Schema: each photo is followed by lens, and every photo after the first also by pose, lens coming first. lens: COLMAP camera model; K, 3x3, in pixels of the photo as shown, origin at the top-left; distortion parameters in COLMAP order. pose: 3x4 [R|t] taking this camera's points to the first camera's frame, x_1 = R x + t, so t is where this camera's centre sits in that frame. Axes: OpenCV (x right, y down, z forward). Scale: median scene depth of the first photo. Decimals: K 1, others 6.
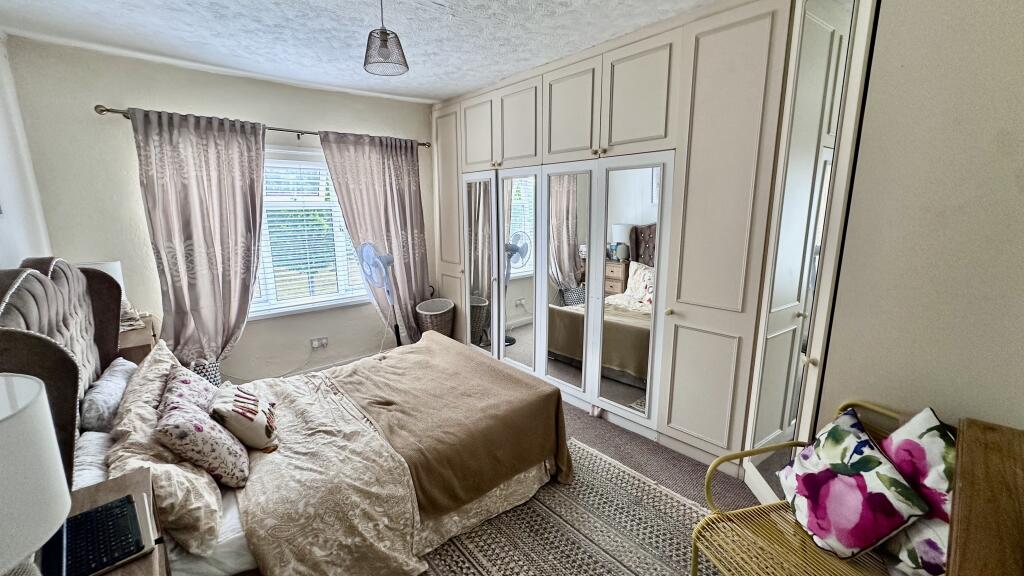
lens RADIAL K [[407.7, 0, 512.8], [0, 407.7, 285.5], [0, 0, 1]] dist [-0.004064, -0.000542]
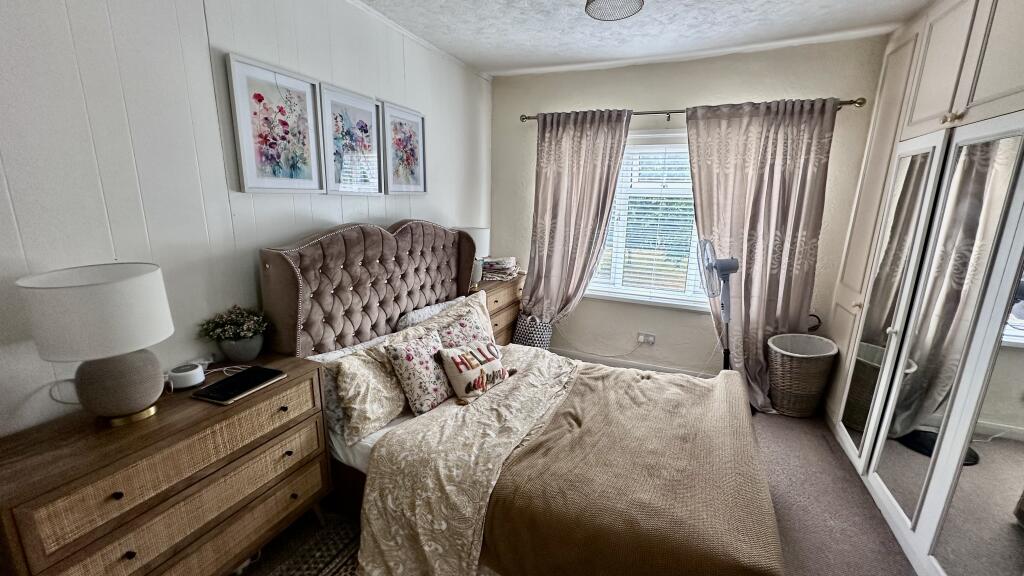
lens RADIAL K [[407.7, 0, 511.6], [0, 407.7, 286.3], [0, 0, 1]] dist [-0.004064, -0.000542]
pose [[0.430099, 0.214776, -0.876862, 0.256296], [-0.195393, 0.970412, 0.141850, -0.066772], [0.881383, 0.110323, 0.459339, 0.363567]]
